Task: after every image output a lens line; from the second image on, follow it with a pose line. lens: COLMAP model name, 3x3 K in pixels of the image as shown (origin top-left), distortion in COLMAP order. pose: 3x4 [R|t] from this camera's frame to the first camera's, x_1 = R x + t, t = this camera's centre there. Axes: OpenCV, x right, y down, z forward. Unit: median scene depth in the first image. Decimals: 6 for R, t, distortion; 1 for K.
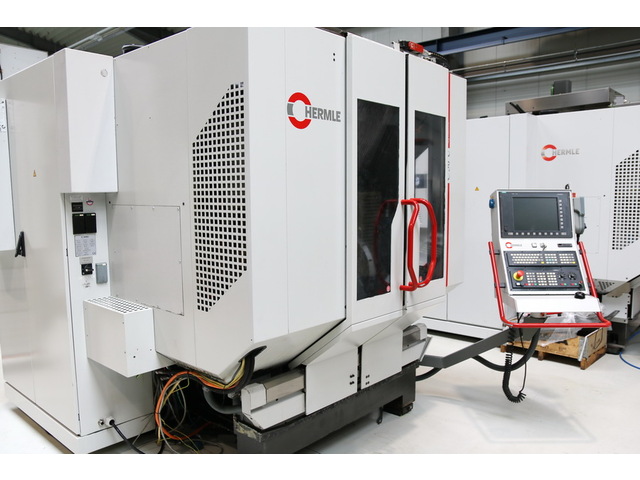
lens RADIAL K [[518.7, 0, 317.7], [0, 518.7, 252.1], [0, 0, 1]] dist [-0.112100, 0.087983]
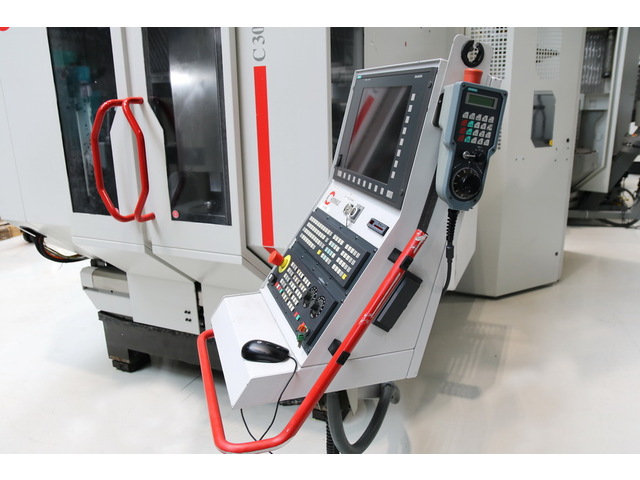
lens RADIAL K [[518.7, 0, 317.7], [0, 518.7, 252.1], [0, 0, 1]] dist [-0.112100, 0.087983]
pose [[0.321242, 0.271859, -0.907136, 0.861382], [-0.090009, 0.962337, 0.256527, -0.090536], [0.942710, -0.000757, 0.333612, 0.901941]]
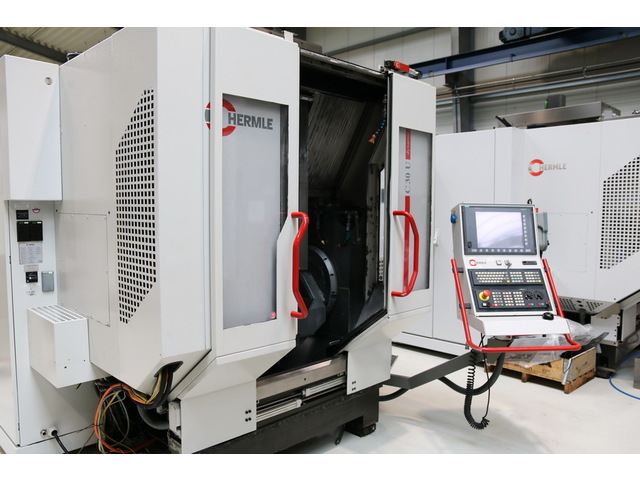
lens RADIAL K [[508.3, 0, 318.0], [0, 508.3, 251.3], [0, 0, 1]] dist [-0.123352, 0.104990]
pose [[0.998676, 0.018992, -0.047804, 0.138995], [-0.020345, 0.999401, -0.027984, -0.001180], [0.047244, 0.028919, 0.998465, 0.055333]]
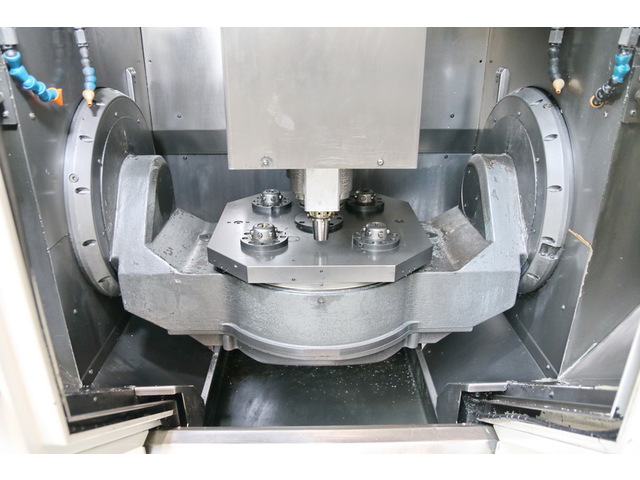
lens RADIAL K [[503.8, 0, 318.0], [0, 503.8, 251.0], [0, 0, 1]] dist [-0.119143, 0.100085]
pose [[0.687538, 0.302773, -0.660016, 0.248701], [-0.089877, 0.937419, 0.336403, -0.043892], [0.720565, -0.171970, 0.671723, 0.793775]]
